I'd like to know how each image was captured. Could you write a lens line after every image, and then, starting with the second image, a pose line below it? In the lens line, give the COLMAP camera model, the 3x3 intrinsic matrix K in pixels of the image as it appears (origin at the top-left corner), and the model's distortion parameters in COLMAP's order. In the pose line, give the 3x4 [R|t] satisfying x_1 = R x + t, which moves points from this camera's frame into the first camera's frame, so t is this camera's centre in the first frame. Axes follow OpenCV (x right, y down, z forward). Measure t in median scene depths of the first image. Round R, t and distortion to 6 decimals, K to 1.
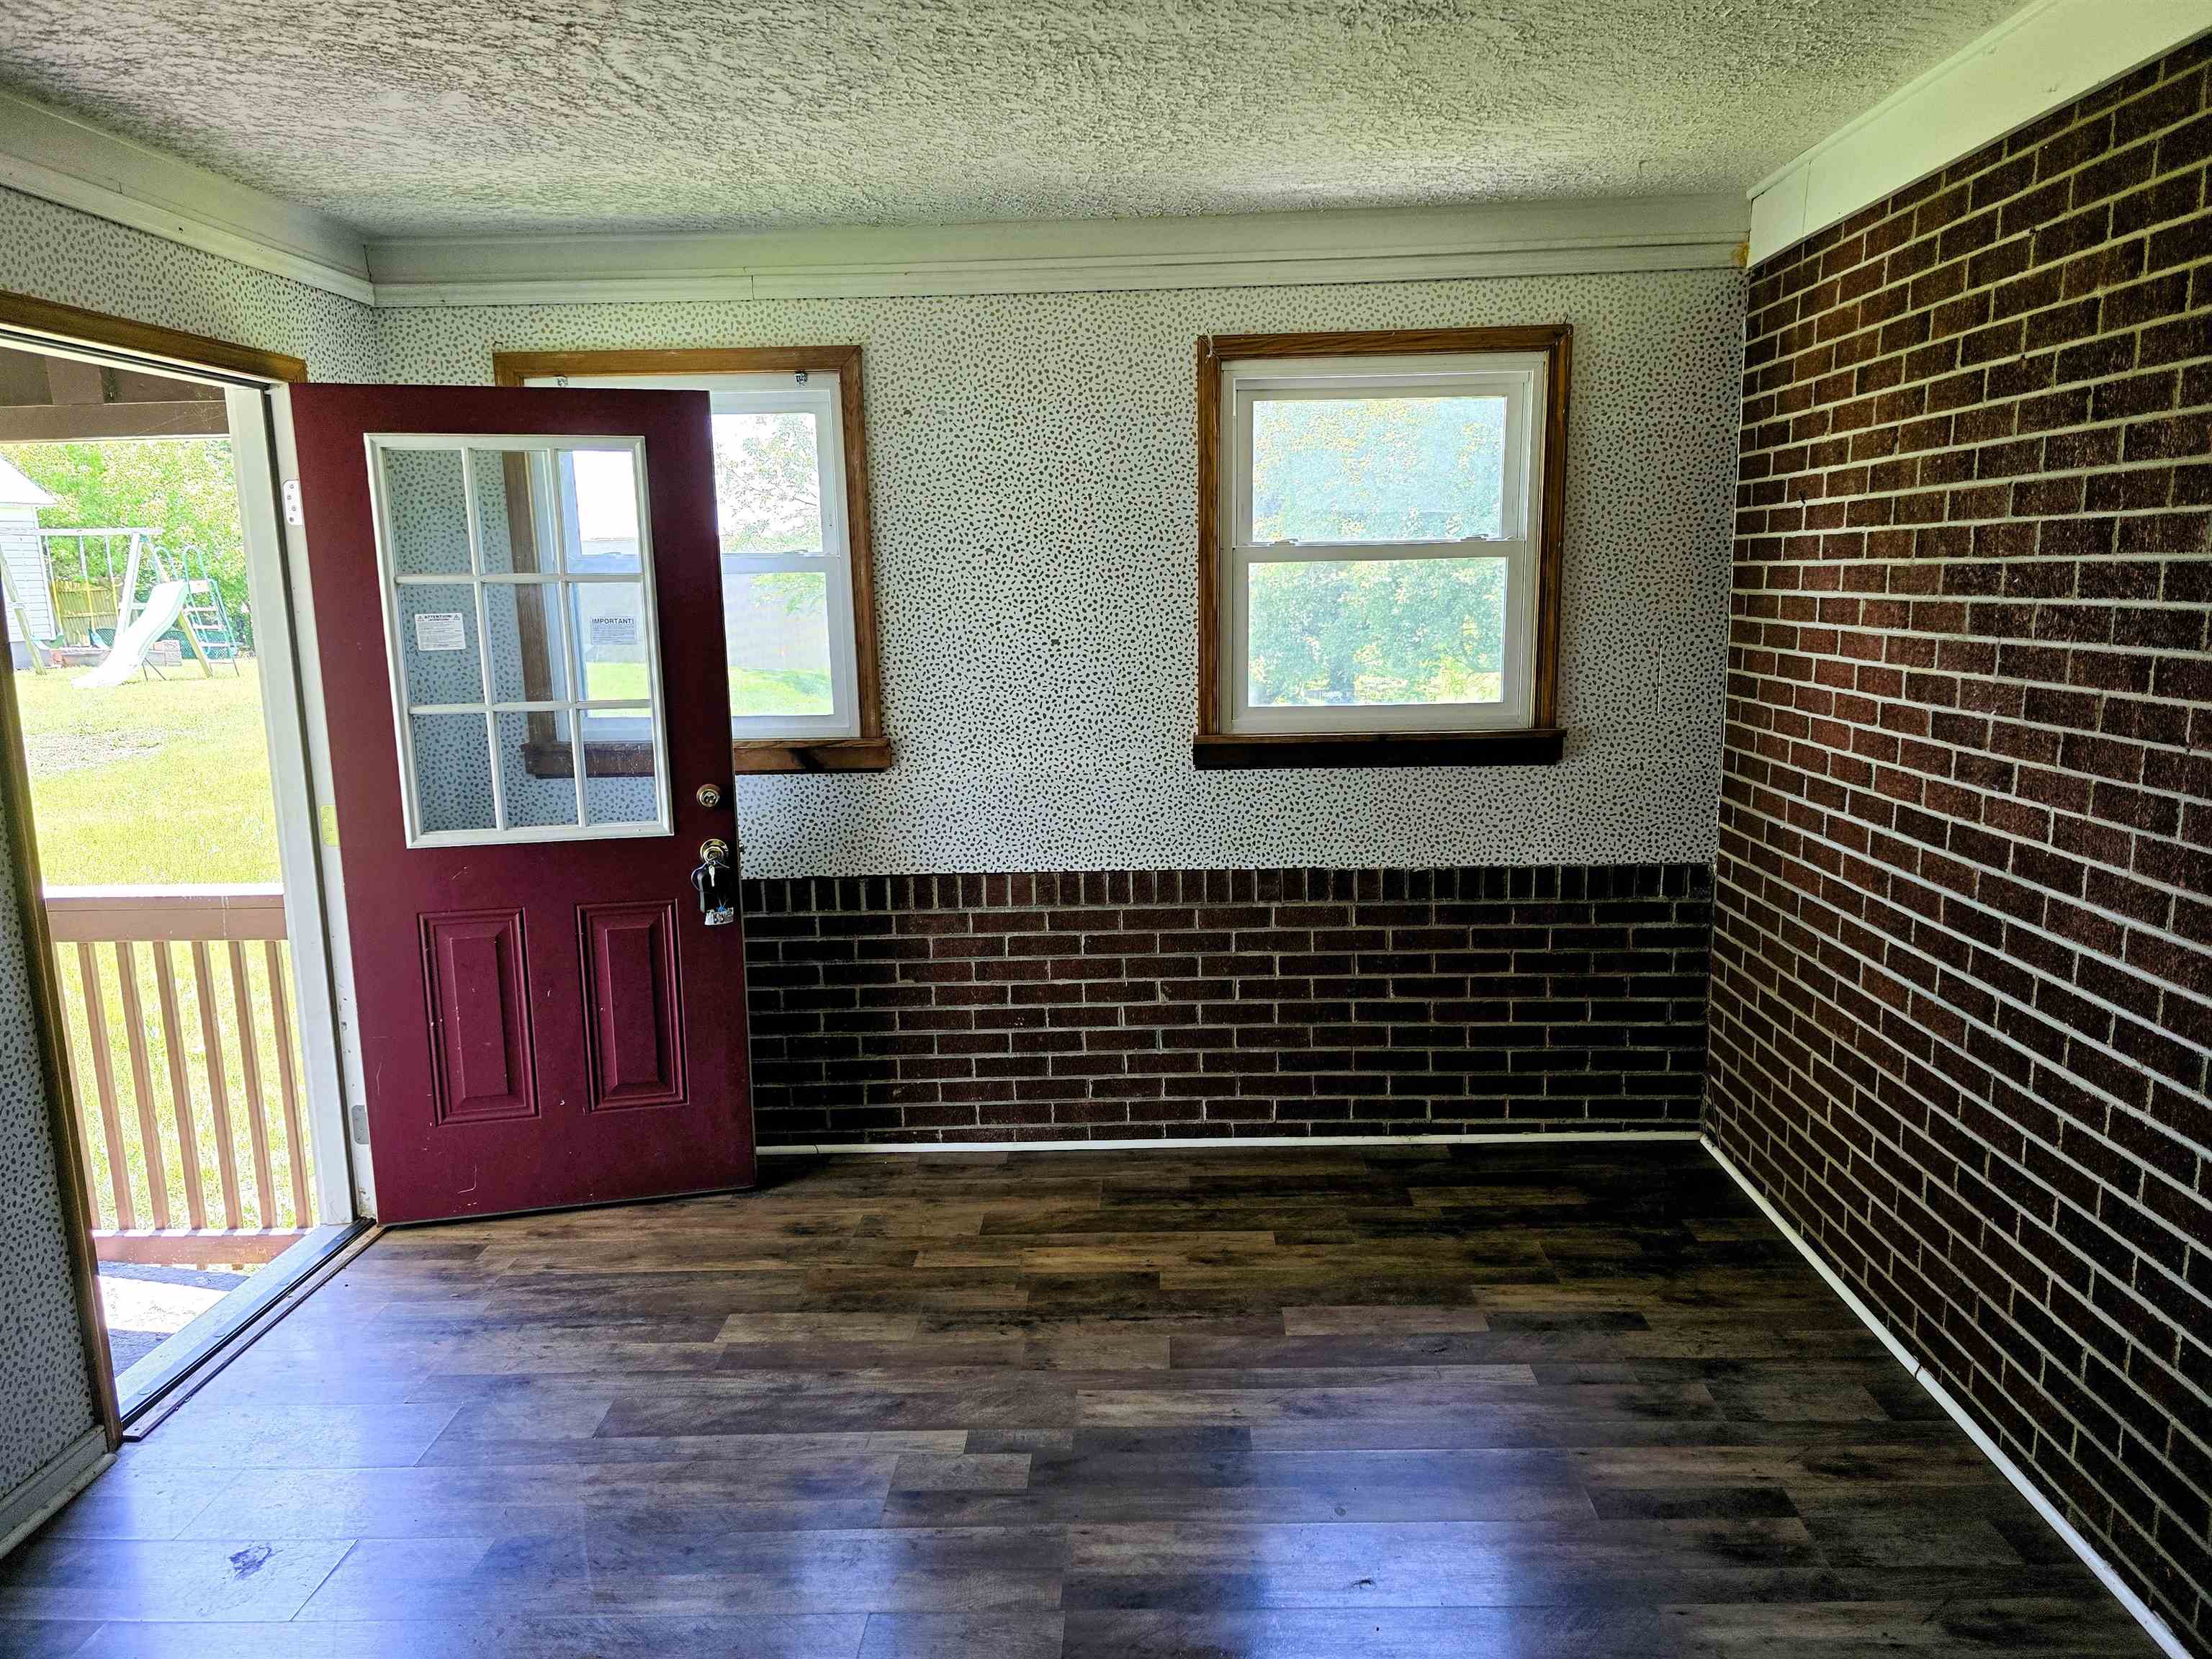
lens RADIAL K [[1491.6, 0, 1120.0], [0, 1491.6, 826.3], [0, 0, 1]] dist [0.070645, -0.066544]
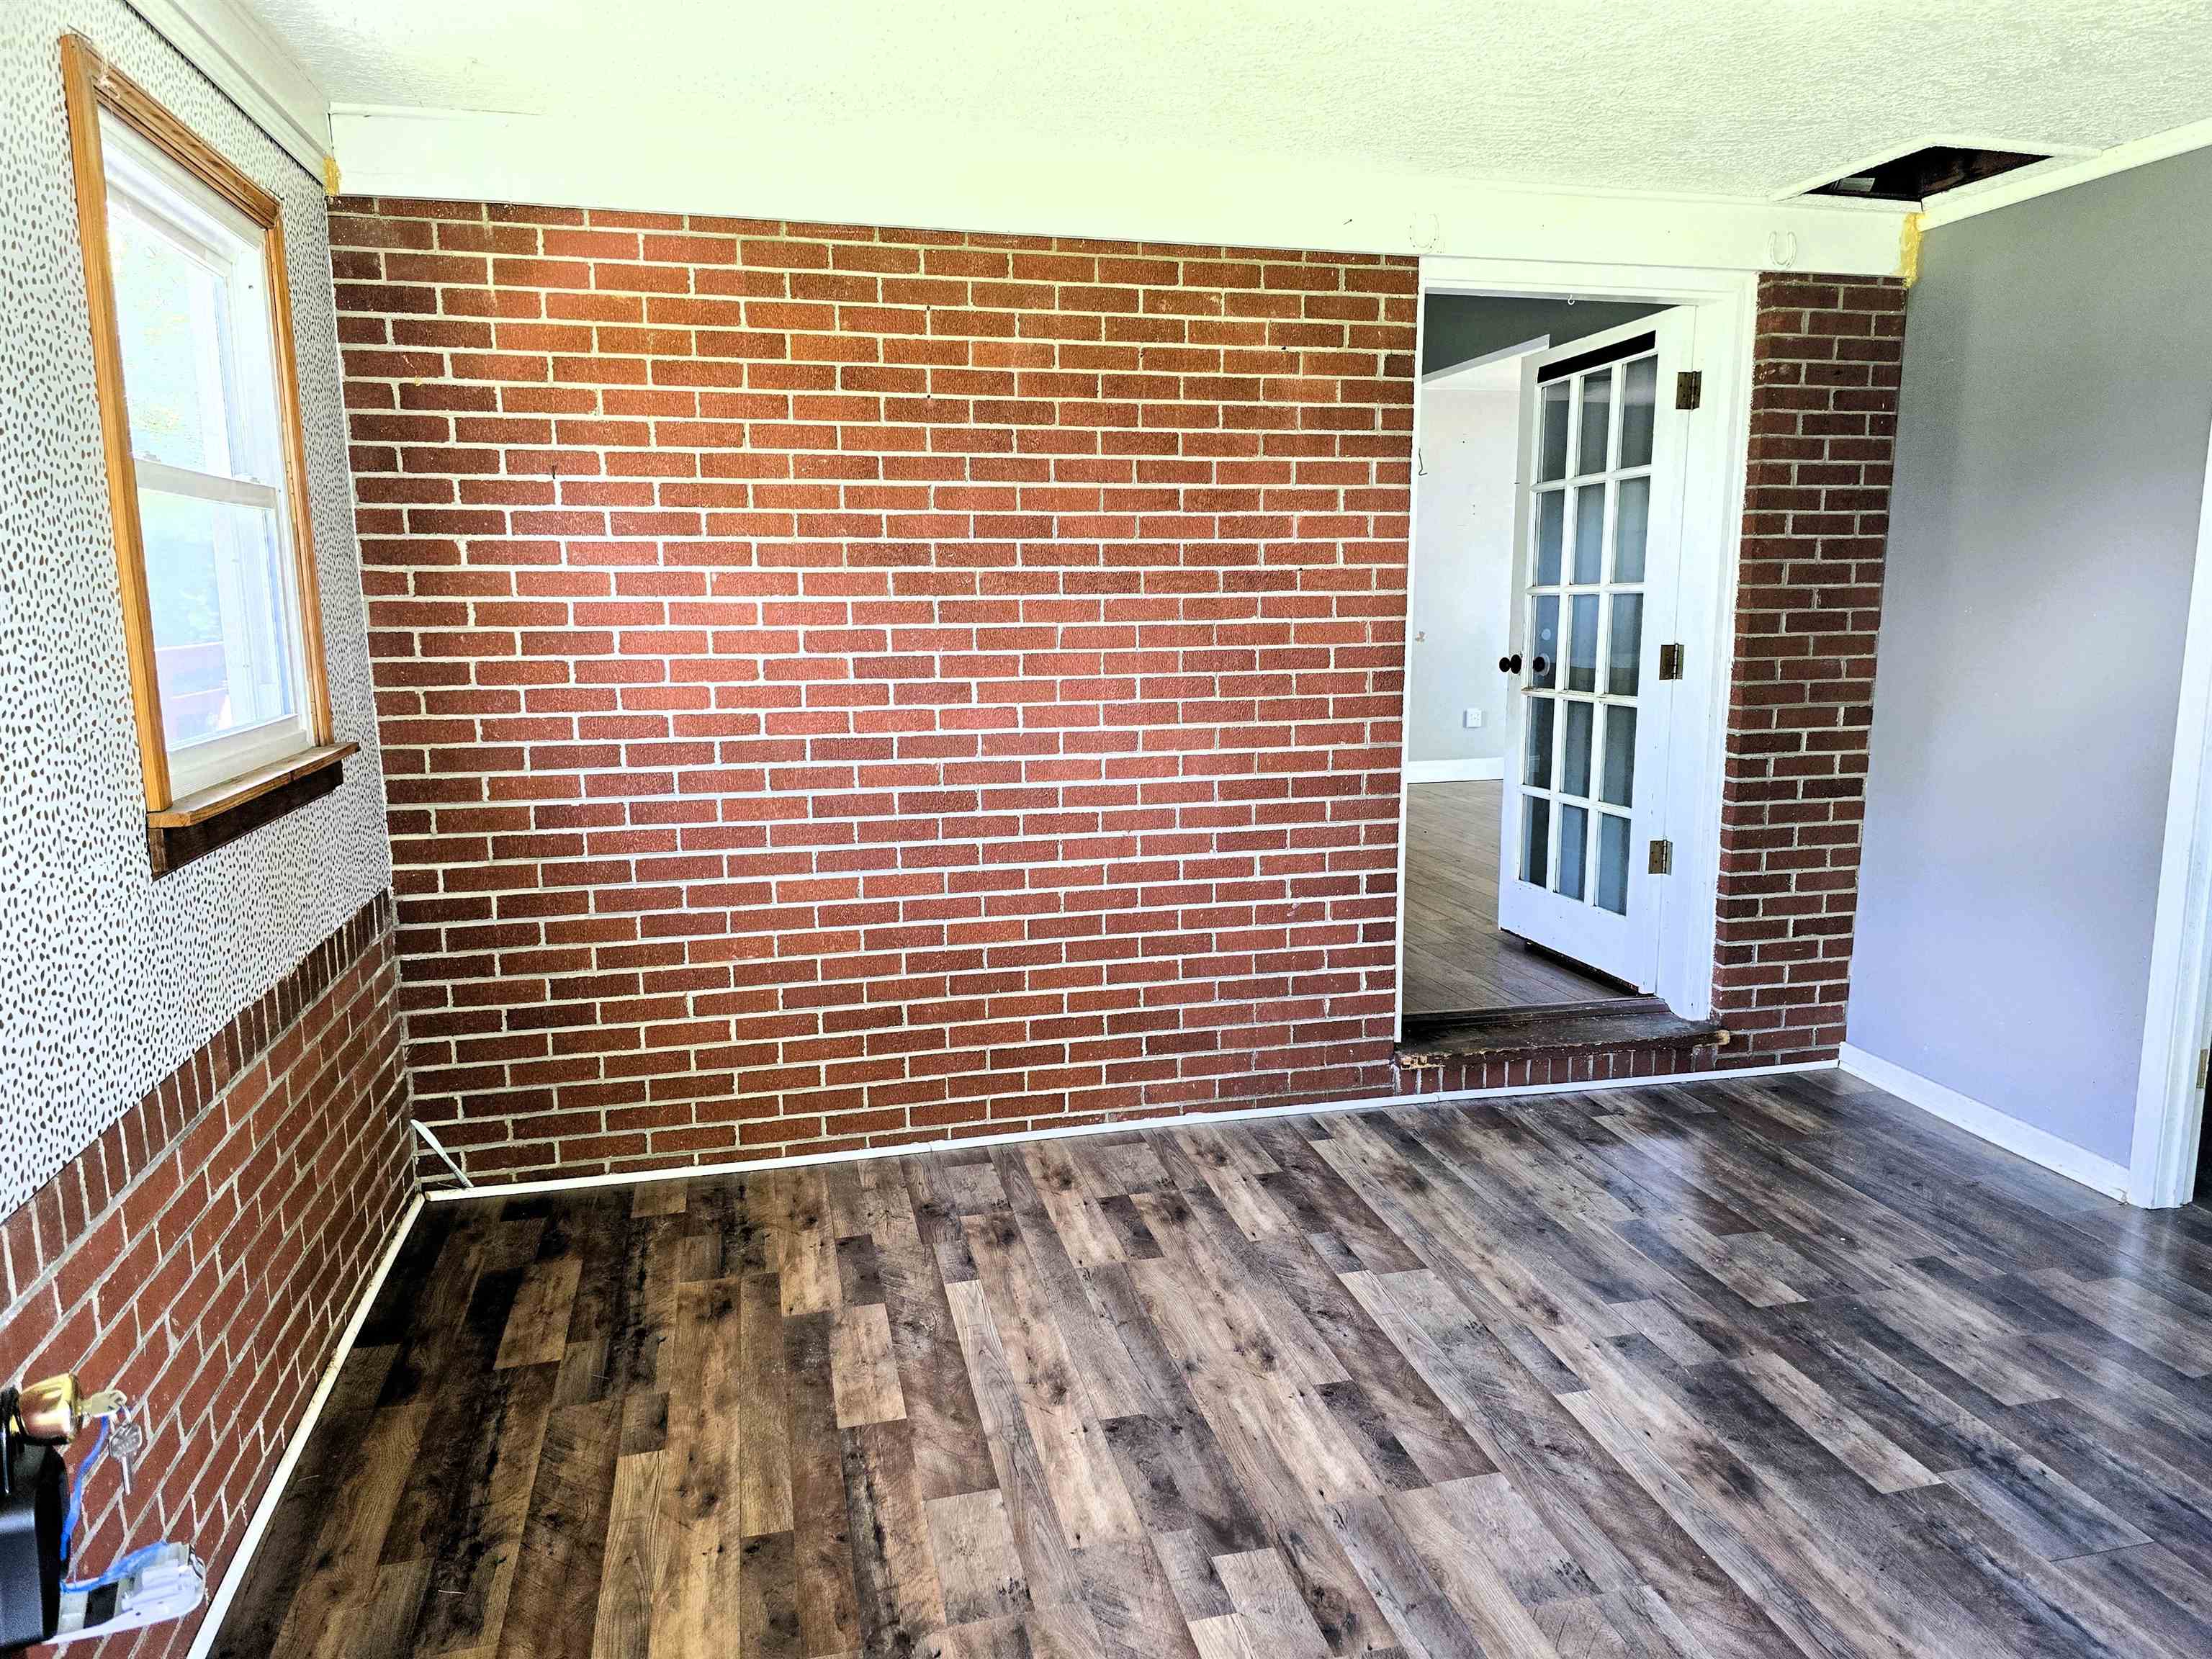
lens RADIAL K [[1491.6, 0, 1124.1], [0, 1491.6, 831.9], [0, 0, 1]] dist [0.070645, -0.066544]
pose [[-0.280113, -0.136216, 0.950254, -0.730182], [0.175317, 0.965975, 0.190149, -0.129641], [-0.943822, 0.219859, -0.246701, 1.082727]]
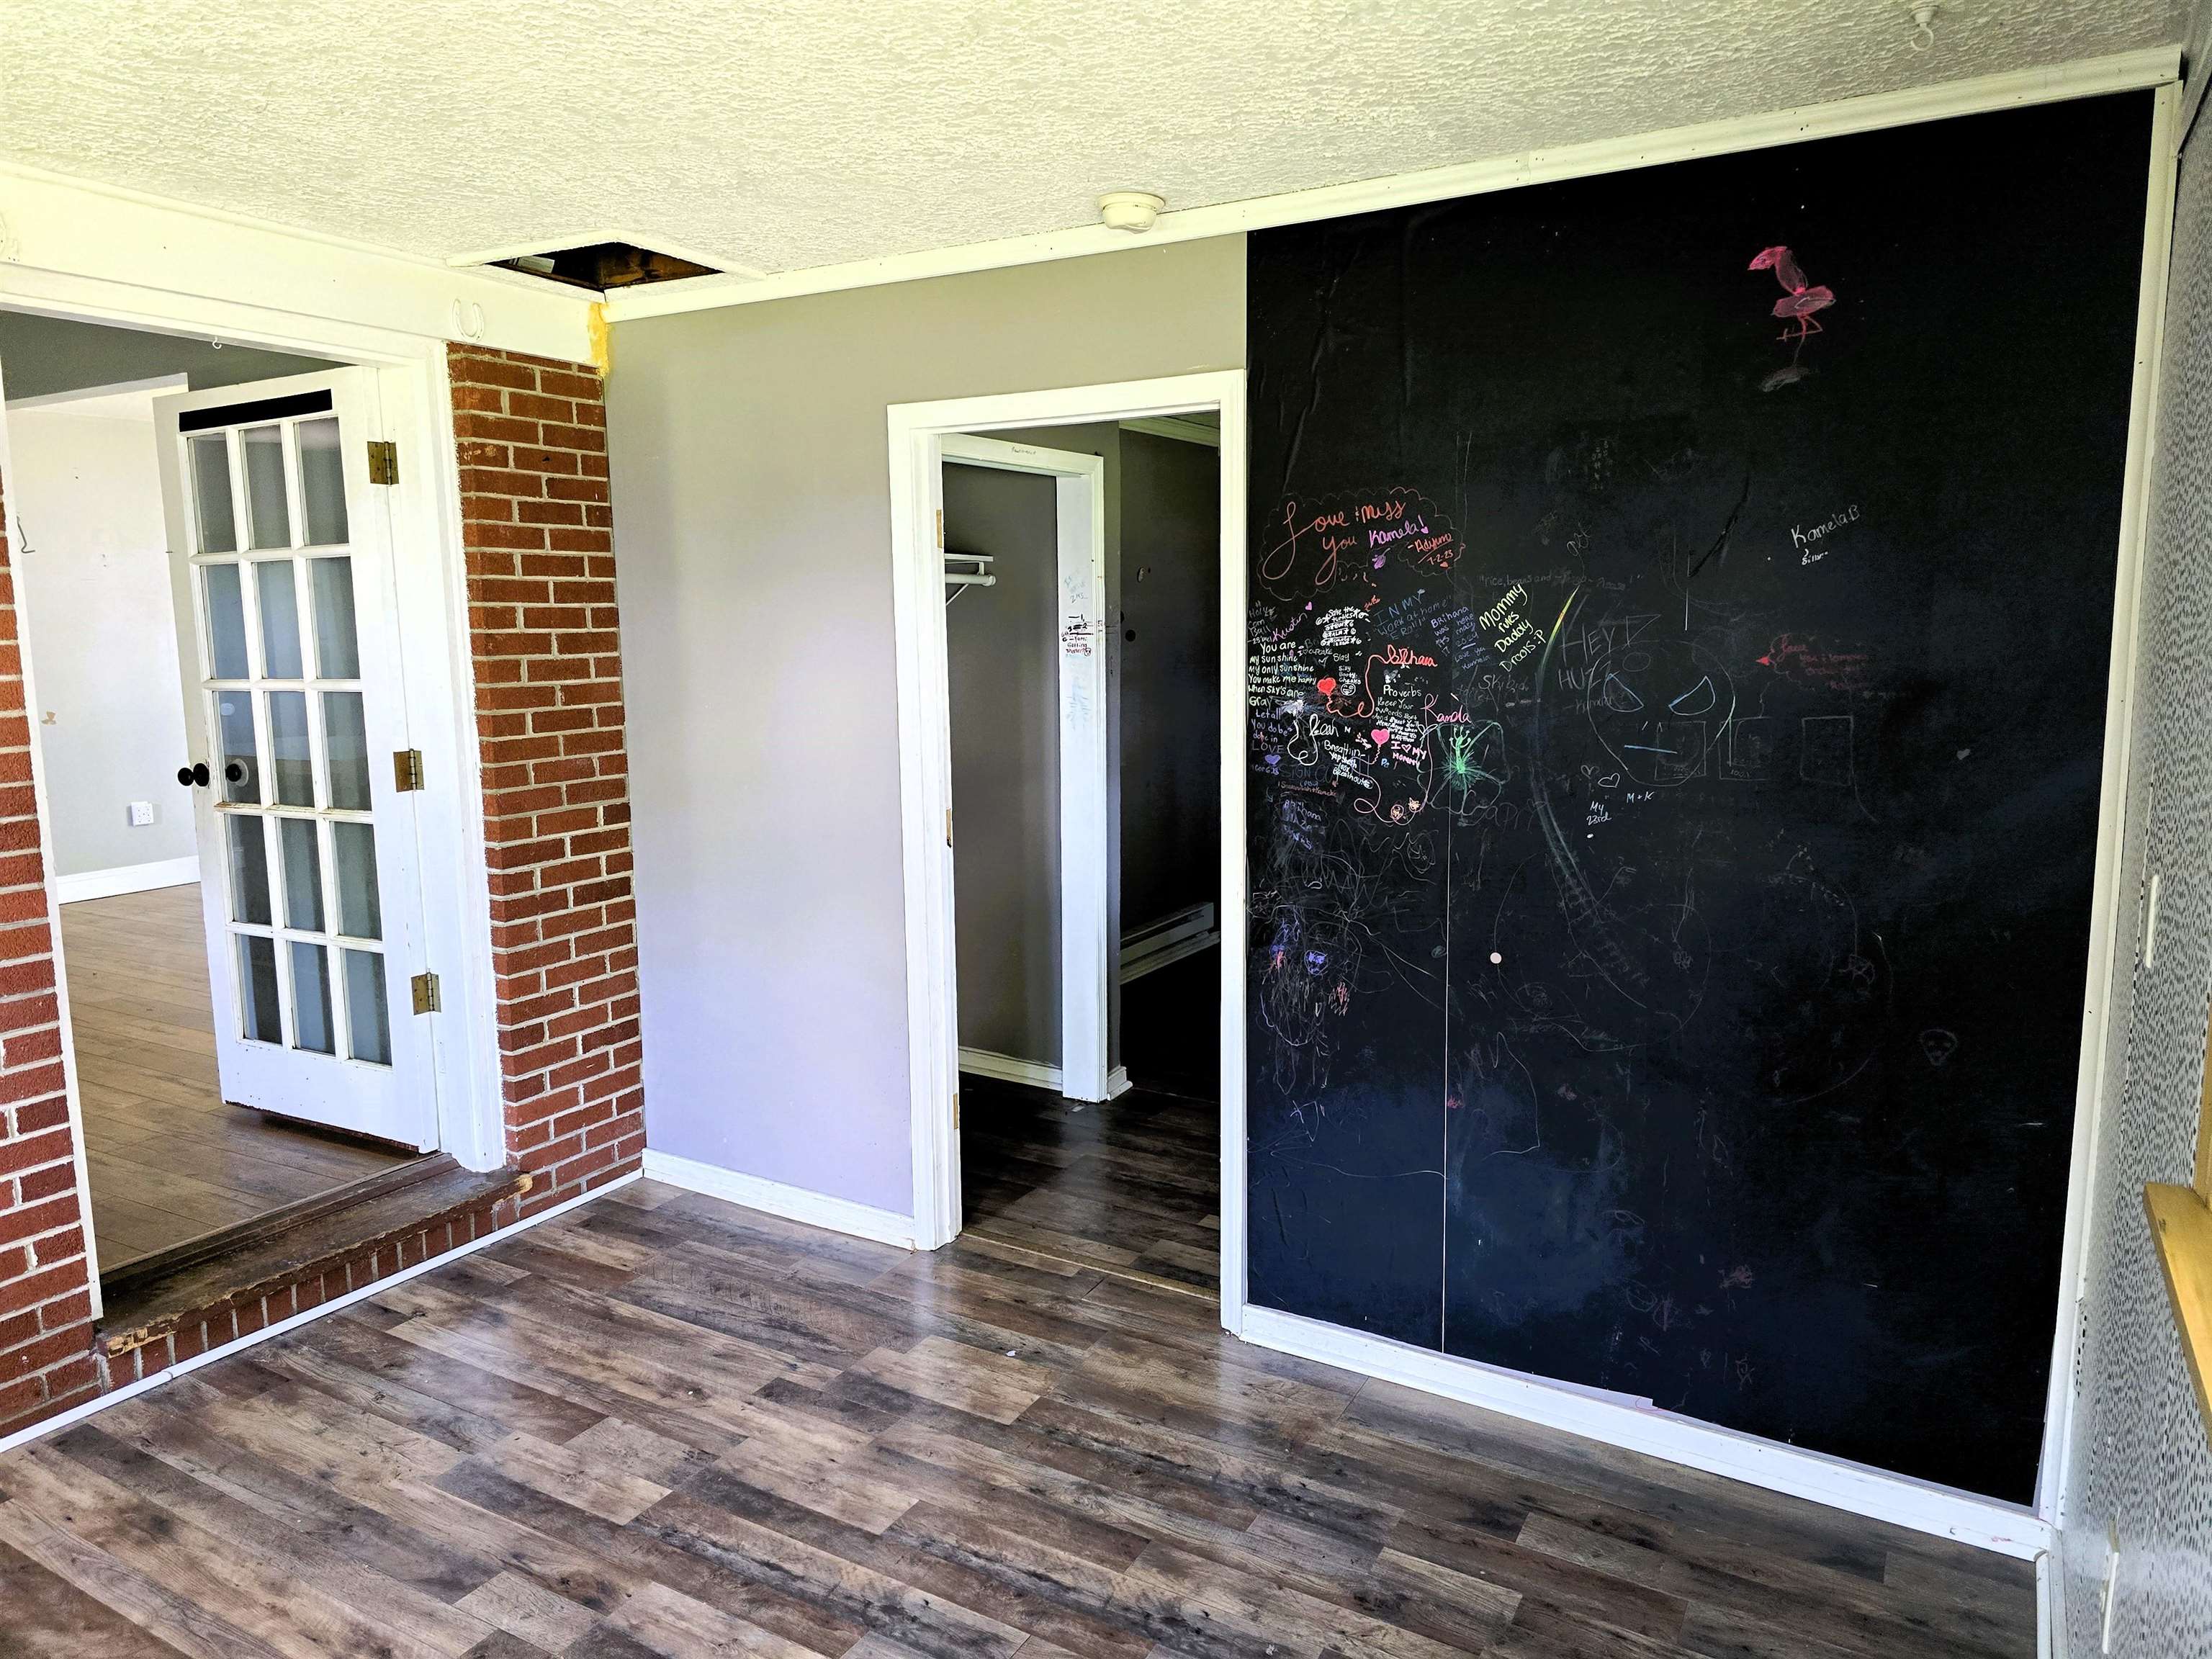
lens RADIAL K [[1491.6, 0, 1123.1], [0, 1491.6, 821.2], [0, 0, 1]] dist [0.070645, -0.066544]
pose [[-0.887841, -0.033274, 0.458945, -0.594745], [0.107681, 0.954665, 0.277525, -0.166238], [-0.447373, 0.295818, -0.844008, 1.005844]]
